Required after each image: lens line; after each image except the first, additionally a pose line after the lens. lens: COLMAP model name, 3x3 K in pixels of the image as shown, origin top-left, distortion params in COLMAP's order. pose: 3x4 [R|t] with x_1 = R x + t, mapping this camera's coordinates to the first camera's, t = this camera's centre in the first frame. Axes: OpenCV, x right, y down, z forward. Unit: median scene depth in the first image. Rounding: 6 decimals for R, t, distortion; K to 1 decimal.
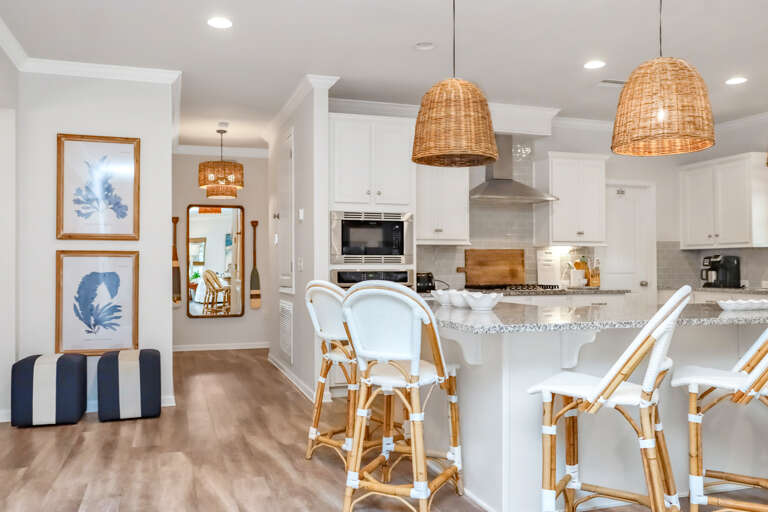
lens RADIAL K [[662.0, 0, 383.2], [0, 662.0, 257.1], [0, 0, 1]] dist [-0.011926, 0.041069]
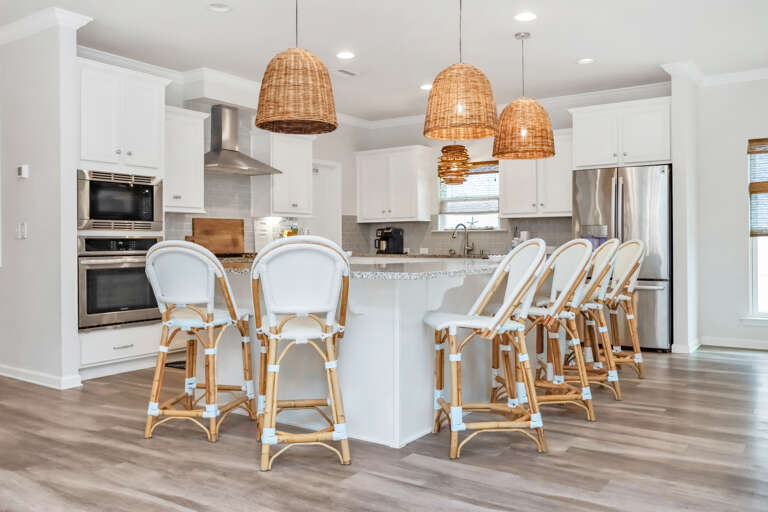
lens RADIAL K [[662.0, 0, 366.8], [0, 662.0, 241.0], [0, 0, 1]] dist [-0.011926, 0.041069]
pose [[0.790845, 0.001298, 0.612016, -0.314192], [-0.002739, 0.999995, 0.001418, 0.023401], [-0.612011, -0.002798, 0.790844, 0.071120]]
